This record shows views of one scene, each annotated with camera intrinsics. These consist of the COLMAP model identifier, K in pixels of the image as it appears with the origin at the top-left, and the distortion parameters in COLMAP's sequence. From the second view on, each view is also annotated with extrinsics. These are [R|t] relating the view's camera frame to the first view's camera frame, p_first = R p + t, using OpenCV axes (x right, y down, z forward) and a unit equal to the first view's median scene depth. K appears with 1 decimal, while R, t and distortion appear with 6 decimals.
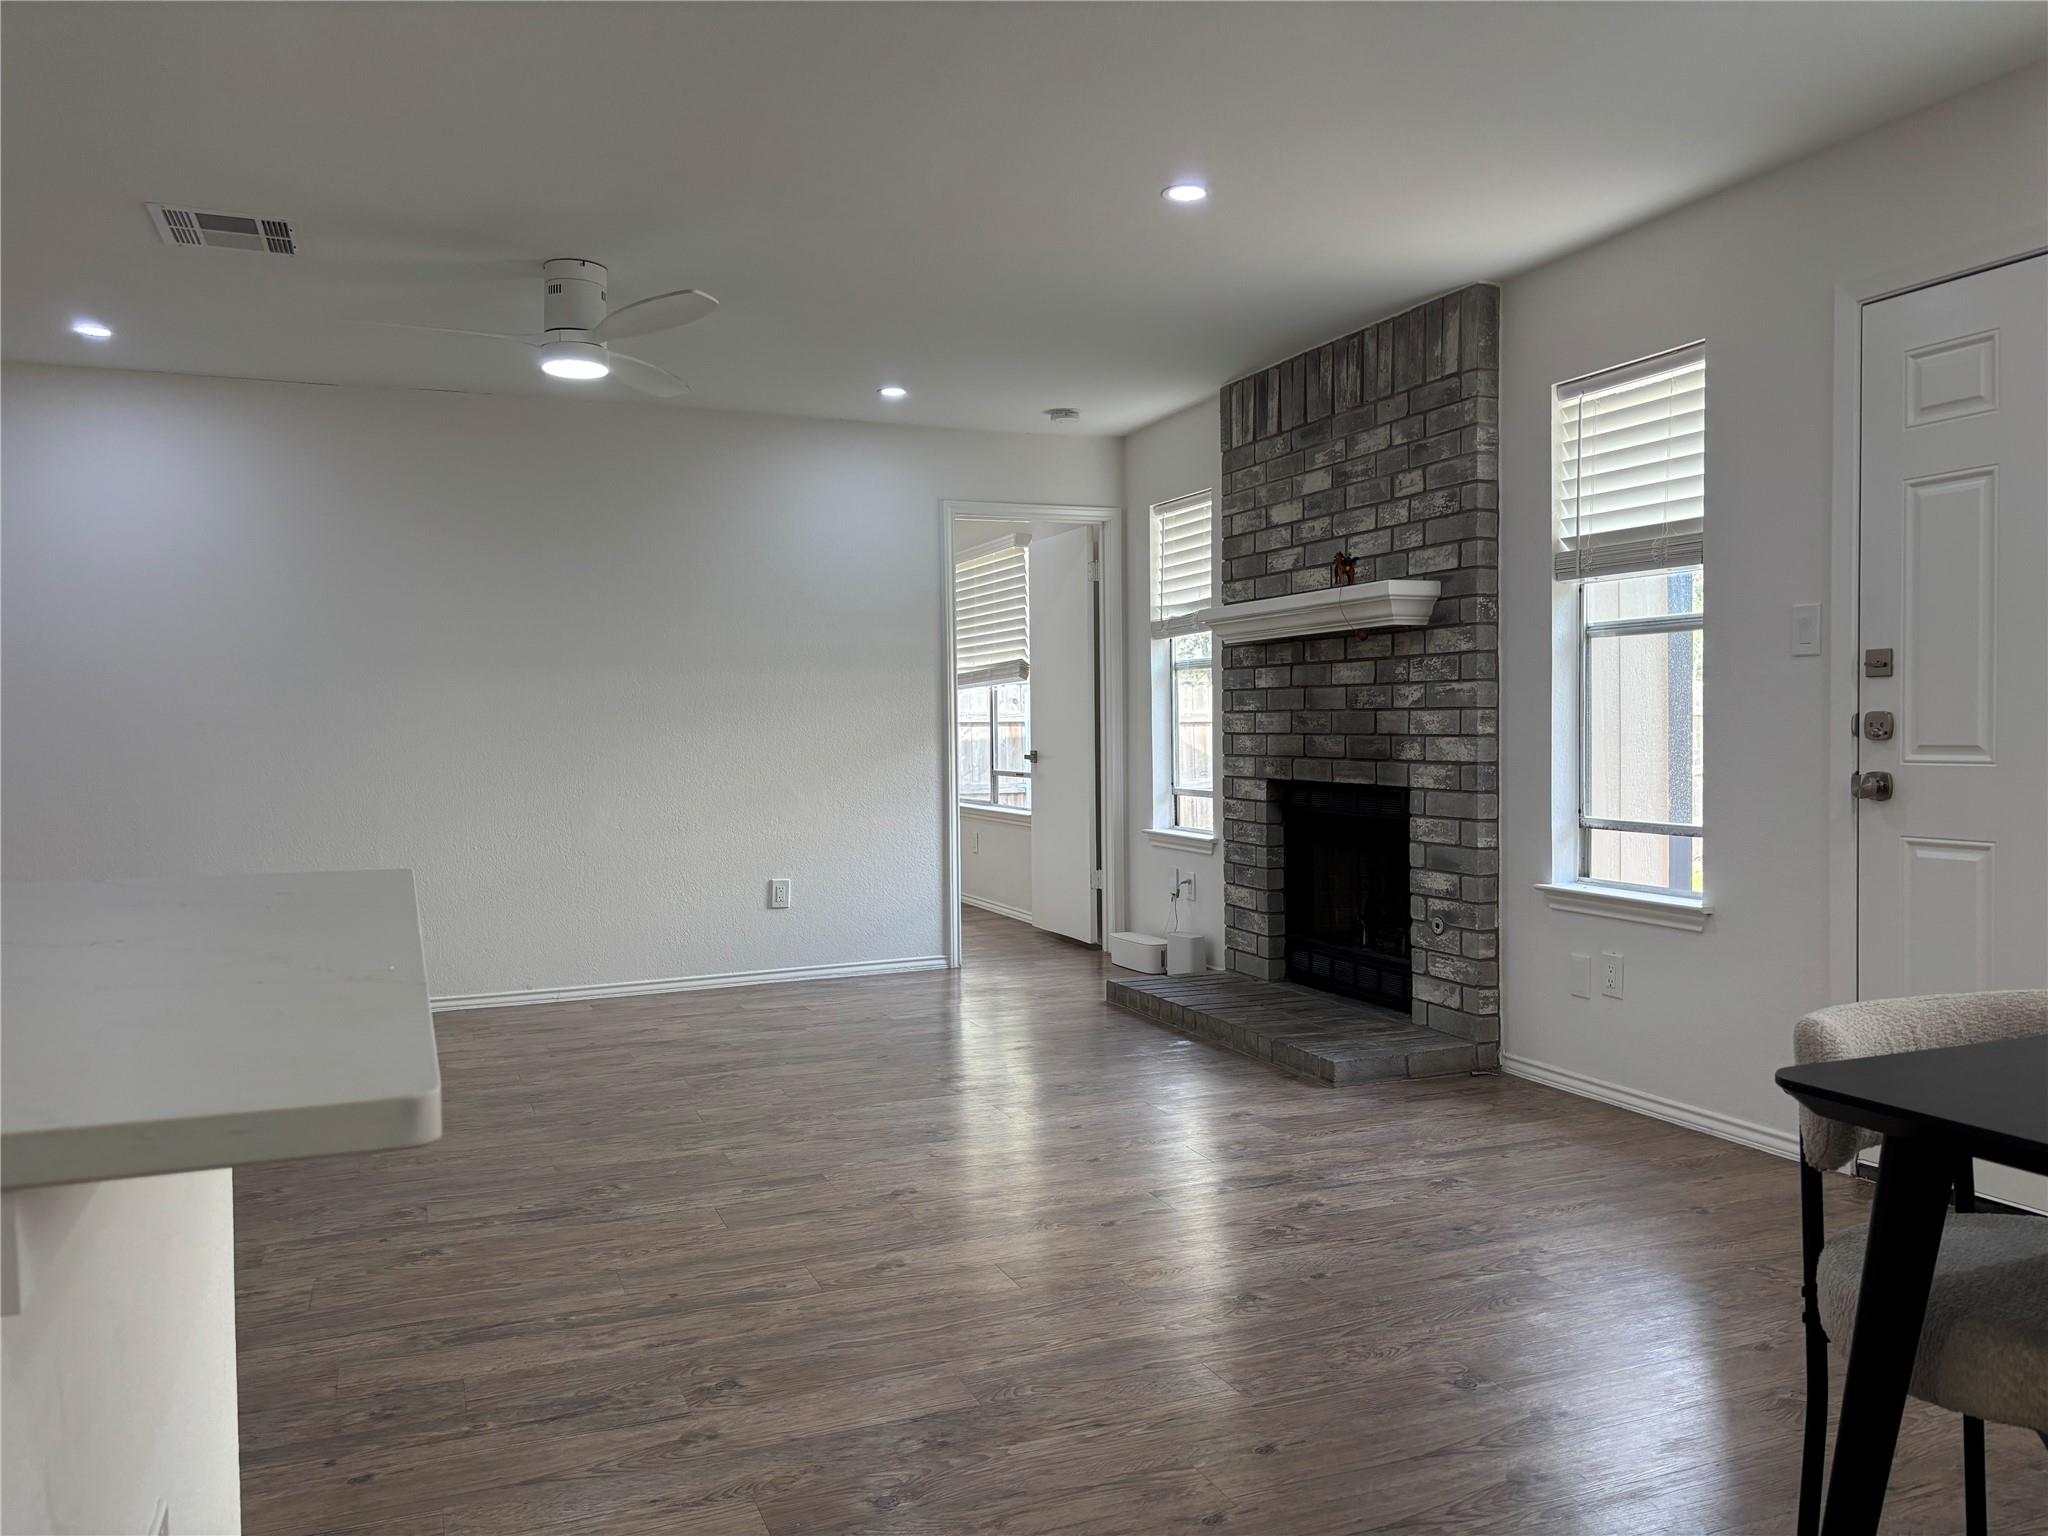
lens RADIAL K [[1548.2, 0, 1041.6], [0, 1548.2, 783.0], [0, 0, 1]] dist [0.047079, -0.050927]
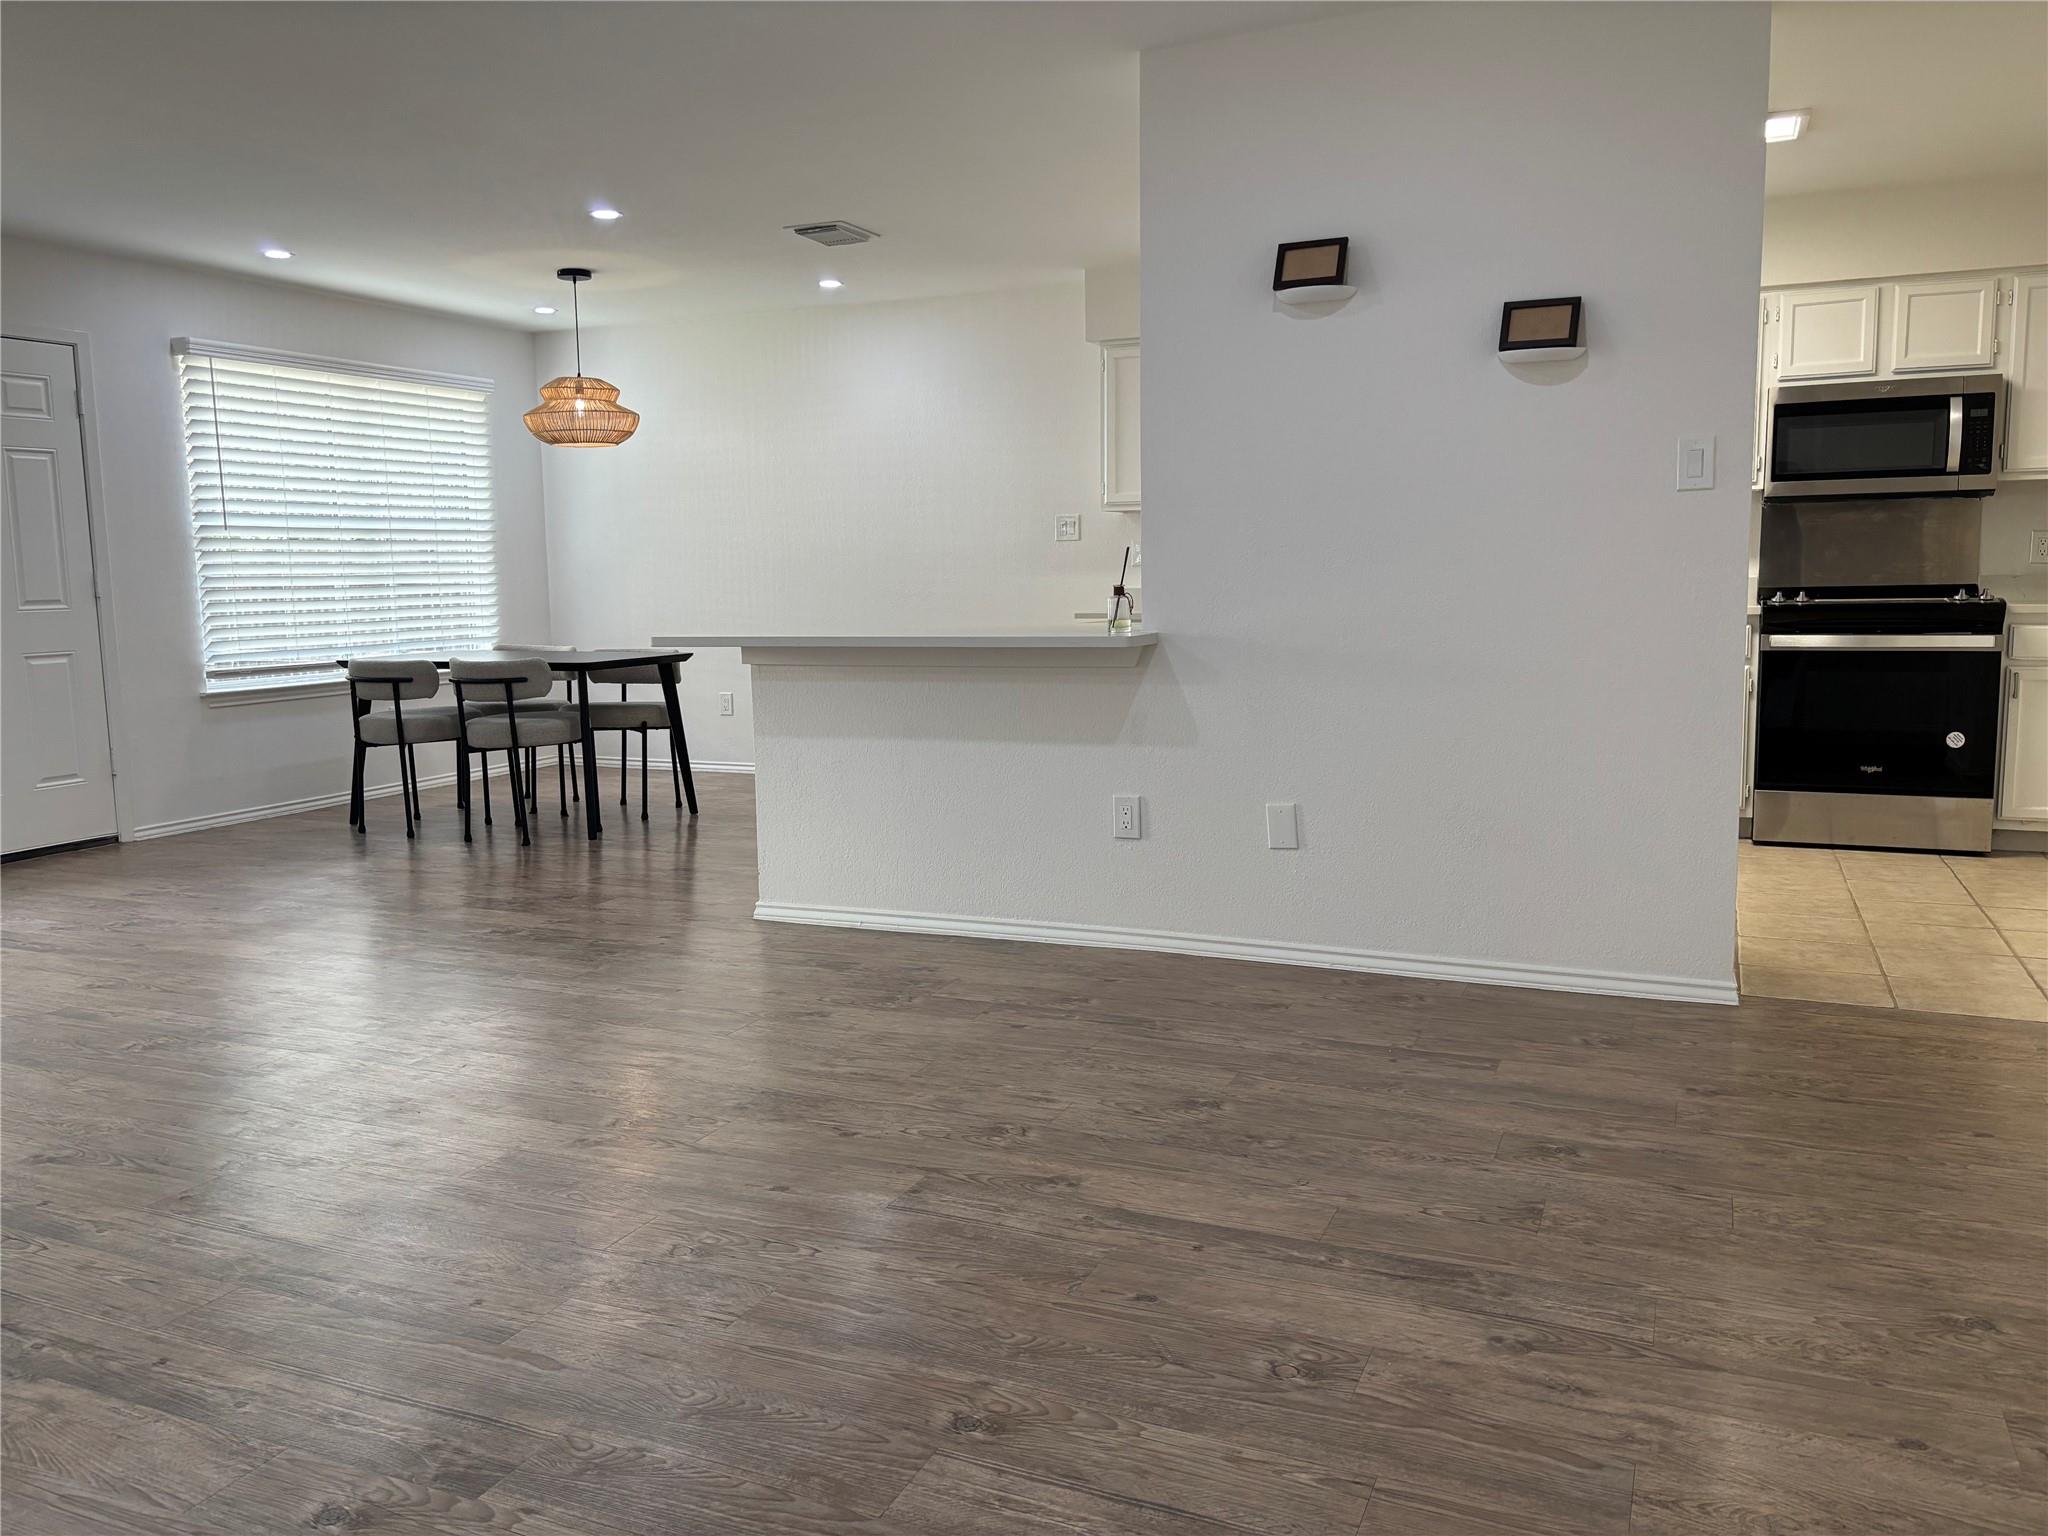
lens RADIAL K [[1548.2, 0, 1022.1], [0, 1548.2, 745.8], [0, 0, 1]] dist [0.047079, -0.050927]
pose [[-0.687626, -0.058365, 0.723715, -1.146177], [0.055367, 0.989647, 0.132417, -0.024478], [-0.723951, 0.131123, -0.677276, 1.037507]]
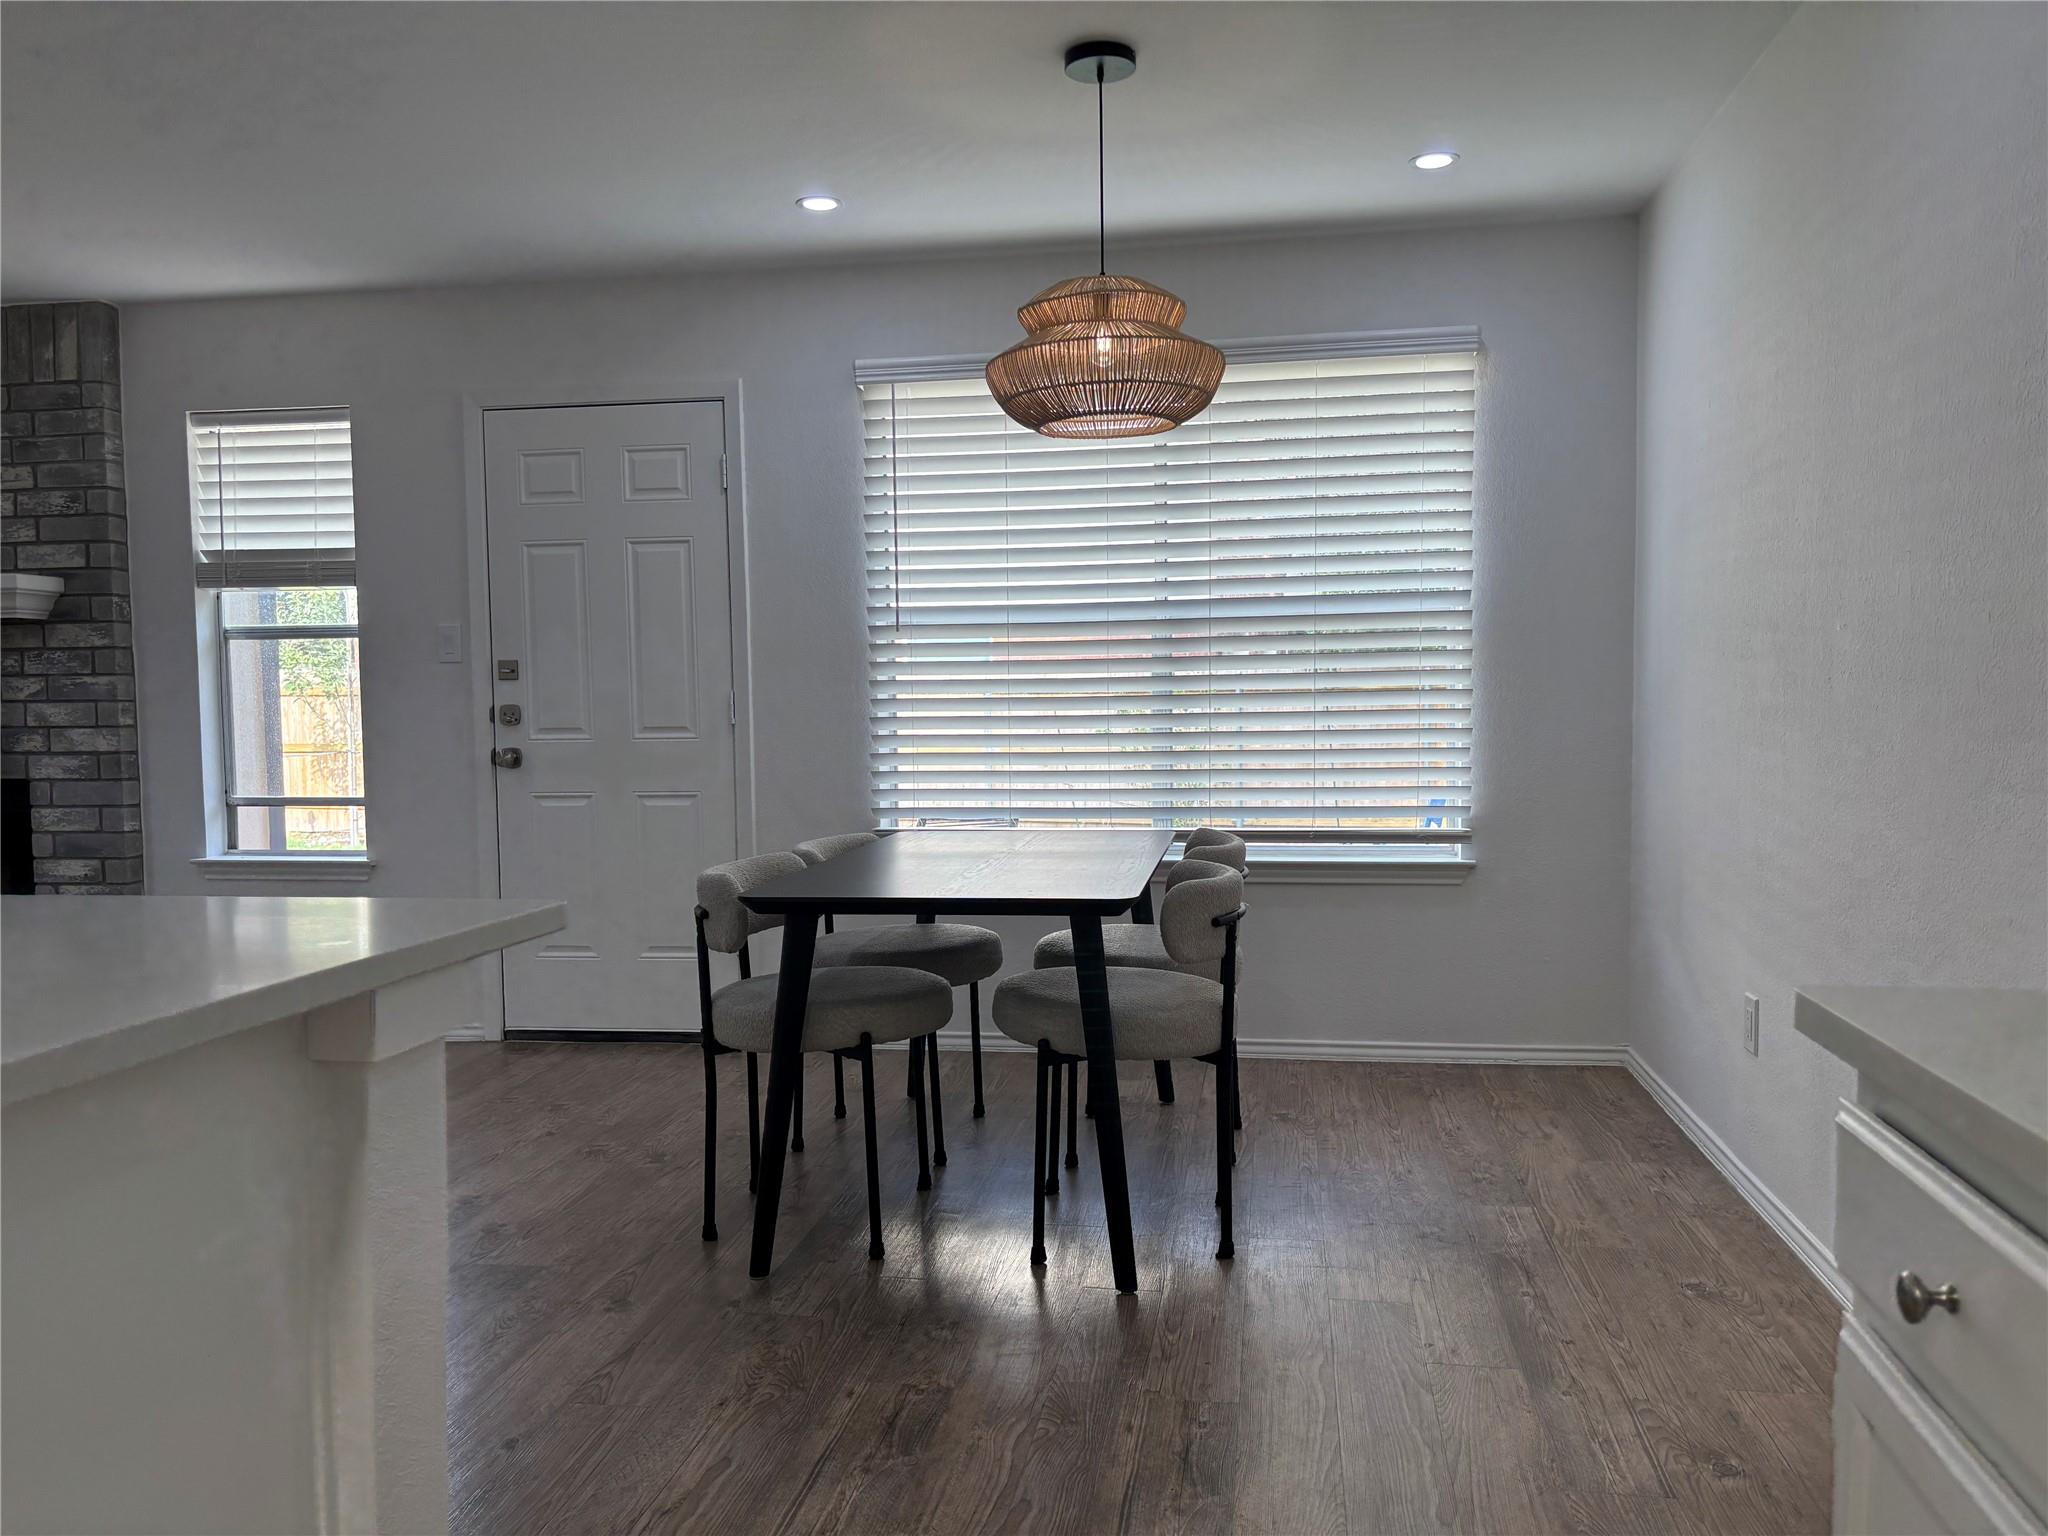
lens RADIAL K [[1548.2, 0, 1030.7], [0, 1548.2, 780.7], [0, 0, 1]] dist [0.047079, -0.050927]
pose [[0.526467, -0.044654, 0.849022, -0.327156], [0.039509, 0.998826, 0.028034, 0.001336], [-0.849277, 0.018785, 0.527614, -0.104702]]
